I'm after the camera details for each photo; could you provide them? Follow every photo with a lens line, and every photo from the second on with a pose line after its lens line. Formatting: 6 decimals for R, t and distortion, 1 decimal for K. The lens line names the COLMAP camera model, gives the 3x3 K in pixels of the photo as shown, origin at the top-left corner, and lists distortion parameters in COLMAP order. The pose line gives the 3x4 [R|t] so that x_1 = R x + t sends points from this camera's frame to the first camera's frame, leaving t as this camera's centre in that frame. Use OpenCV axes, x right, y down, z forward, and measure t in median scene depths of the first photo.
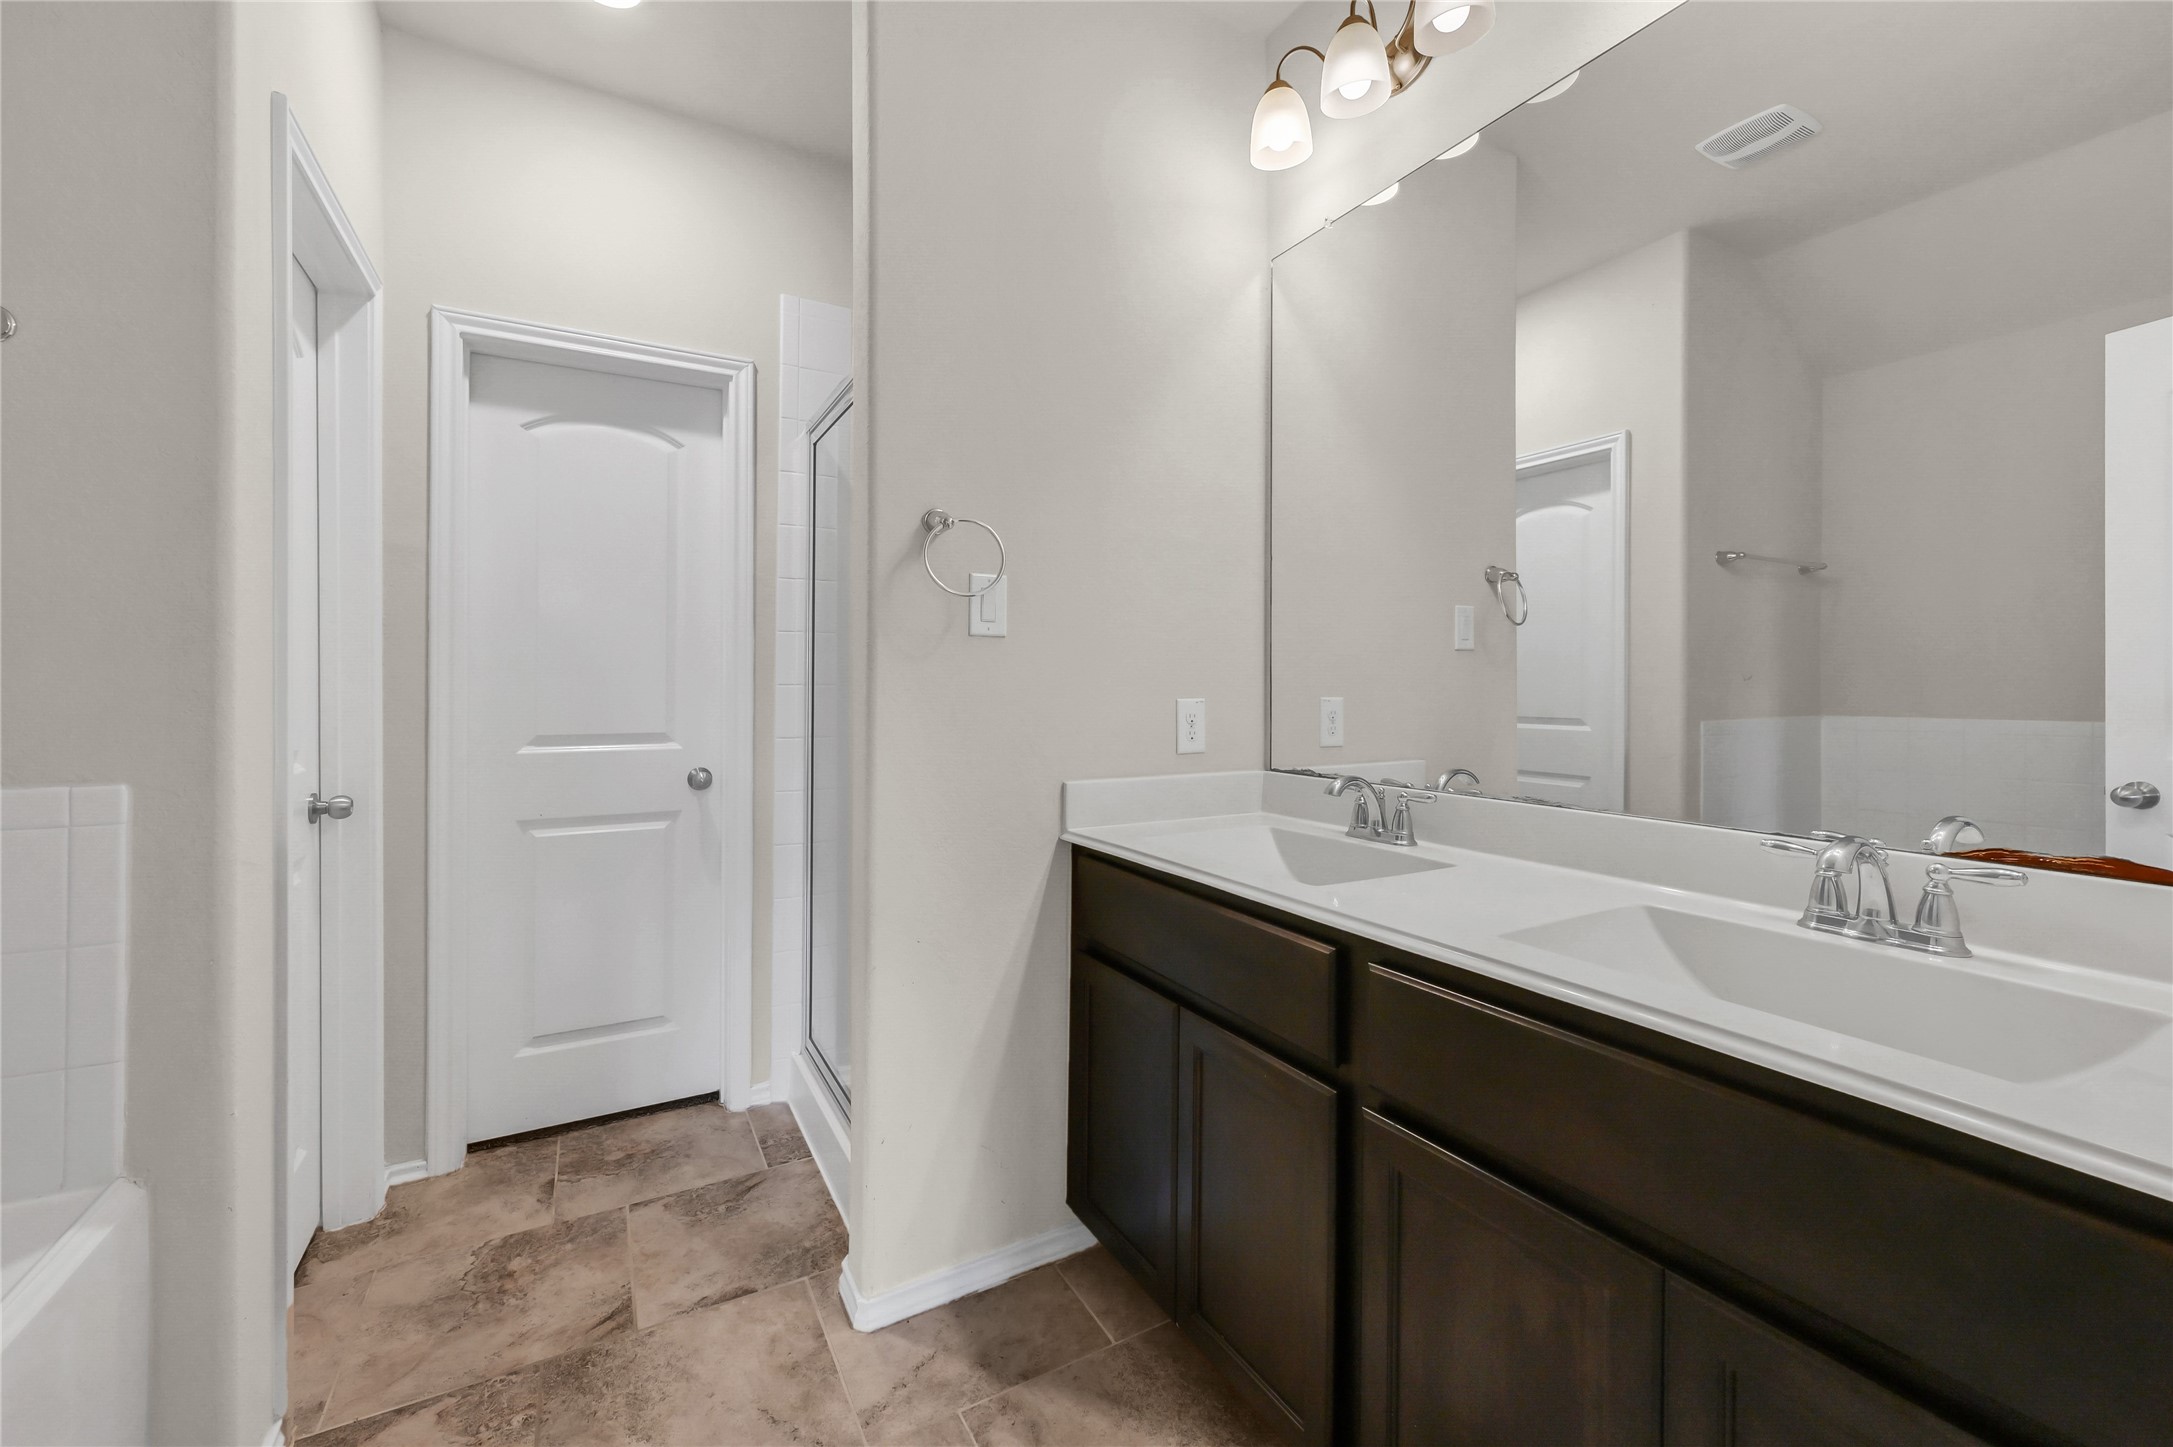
lens RADIAL K [[867.9, 0, 1079.3], [0, 867.9, 701.6], [0, 0, 1]] dist [-0.002244, -0.000143]
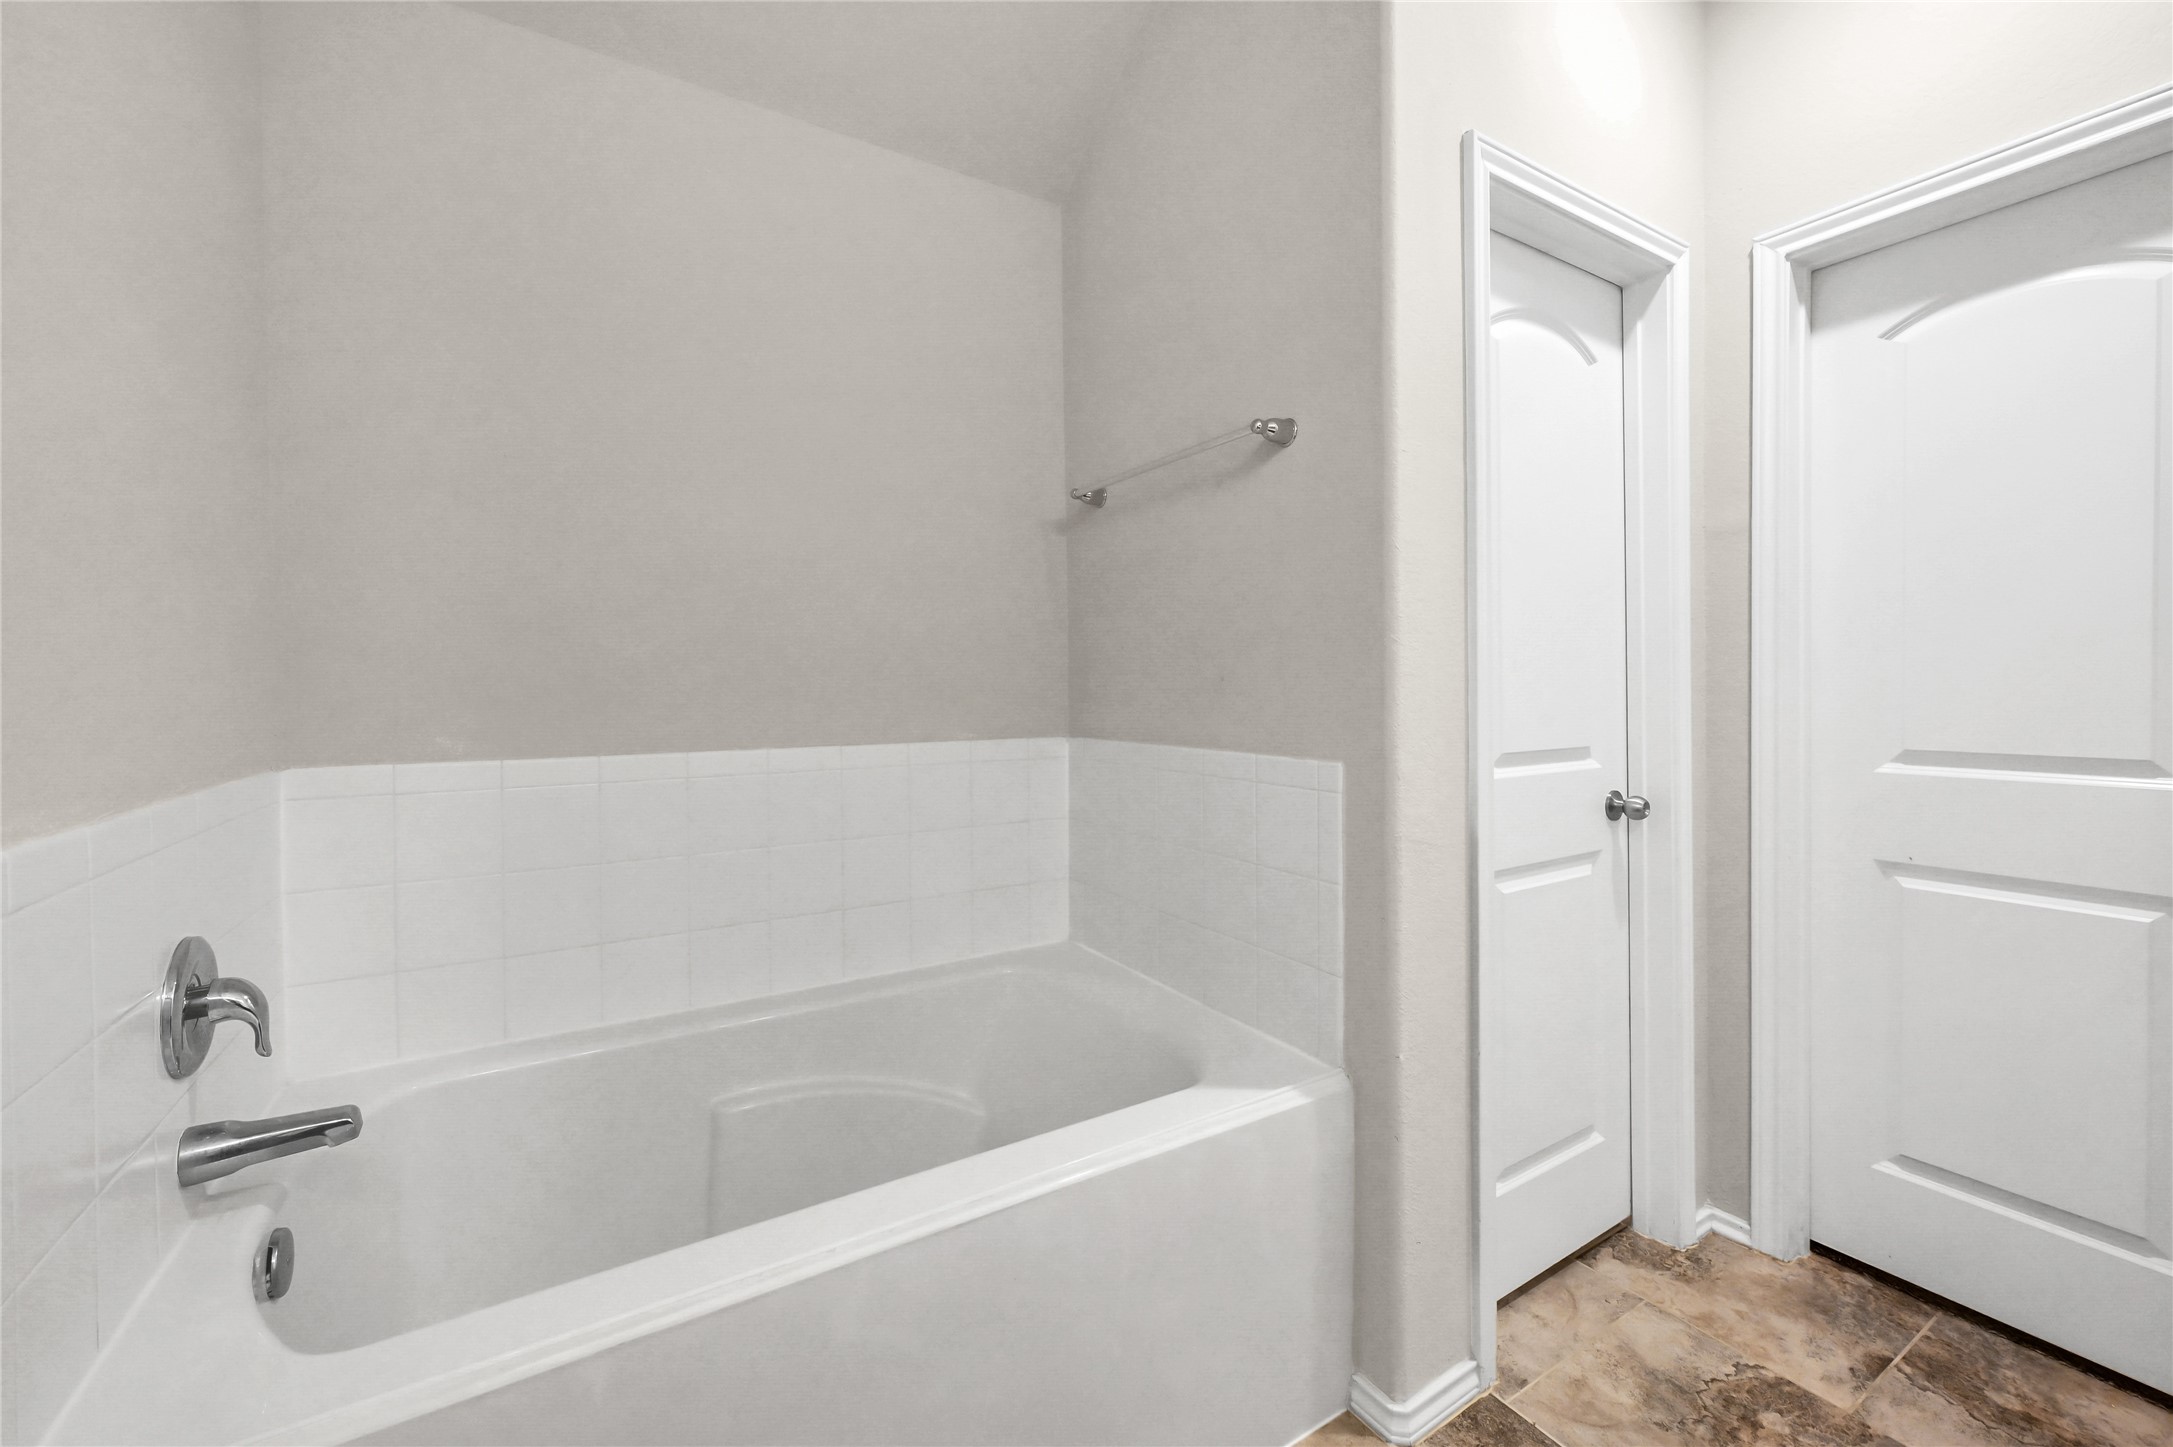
lens RADIAL K [[867.9, 0, 1086.8], [0, 867.9, 696.4], [0, 0, 1]] dist [-0.002244, -0.000143]
pose [[0.043883, 0.012254, -0.998962, 0.088554], [-0.010699, 0.999873, 0.011795, -0.007956], [0.998979, 0.010170, 0.044009, 0.307617]]
